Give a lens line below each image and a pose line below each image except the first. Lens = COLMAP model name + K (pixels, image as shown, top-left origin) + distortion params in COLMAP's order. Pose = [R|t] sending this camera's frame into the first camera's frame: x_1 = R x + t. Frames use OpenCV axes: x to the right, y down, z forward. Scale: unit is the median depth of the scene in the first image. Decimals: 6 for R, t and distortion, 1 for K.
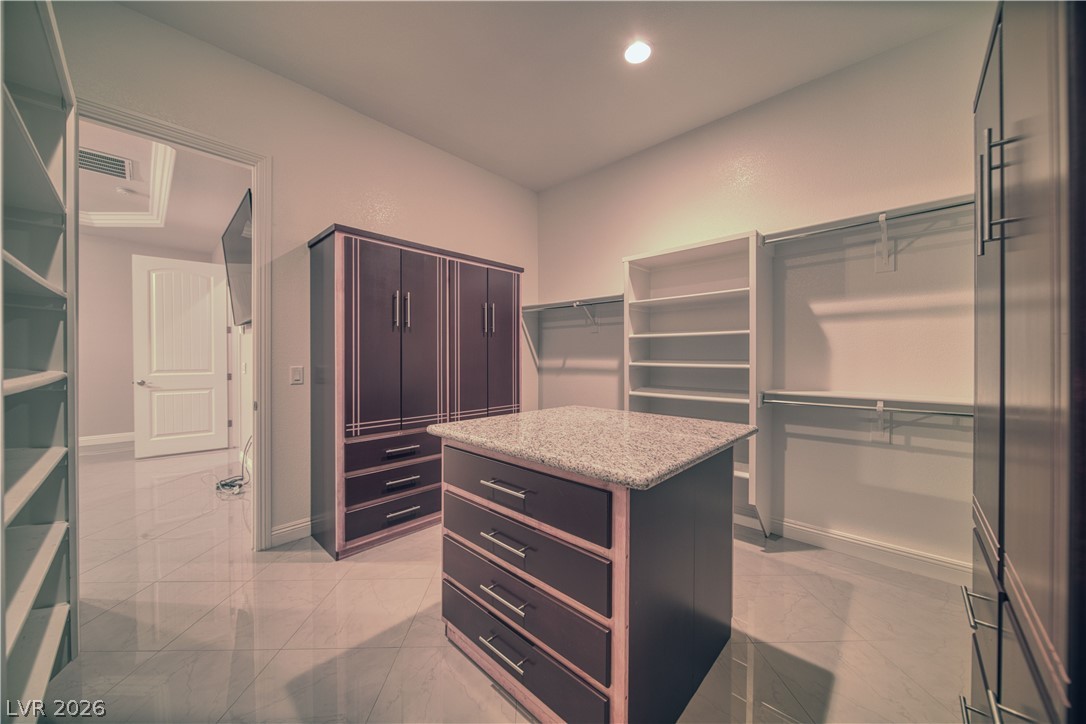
lens RADIAL K [[380.2, 0, 543.0], [0, 380.2, 362.0], [0, 0, 1]] dist [-0.004934, 0.000104]
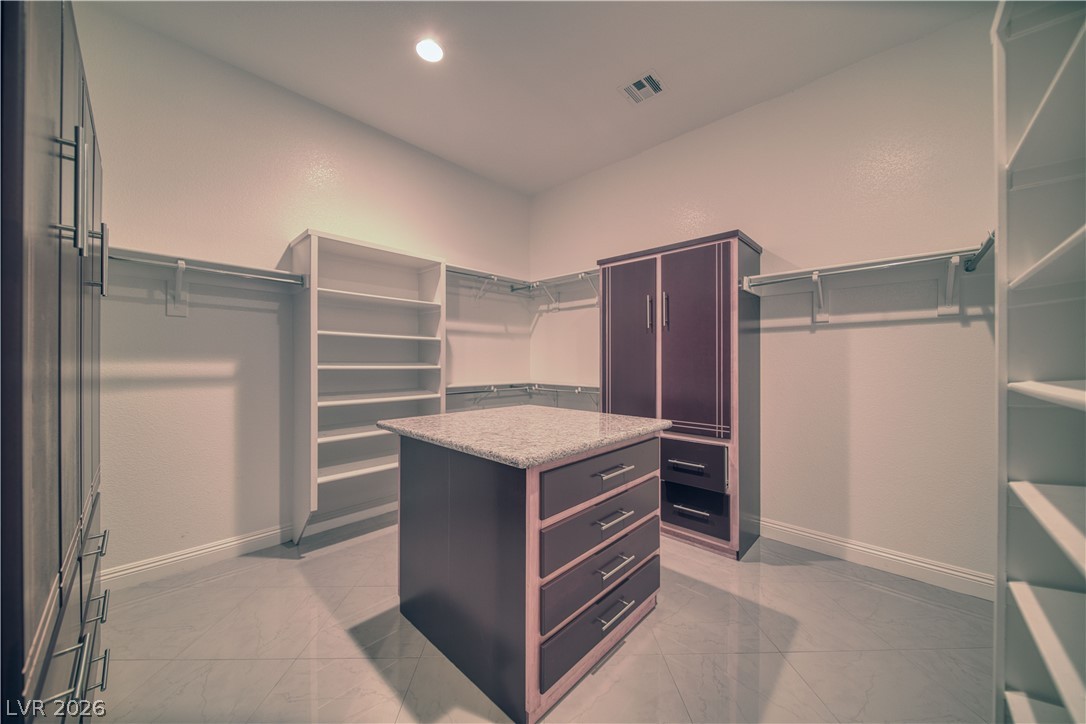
lens RADIAL K [[380.2, 0, 543.0], [0, 380.2, 362.0], [0, 0, 1]] dist [-0.004934, 0.000104]
pose [[-0.001180, -0.003494, 0.999993, -1.077777], [0.006536, 0.999973, 0.003501, -0.011361], [-0.999978, 0.006540, -0.001157, 1.036838]]
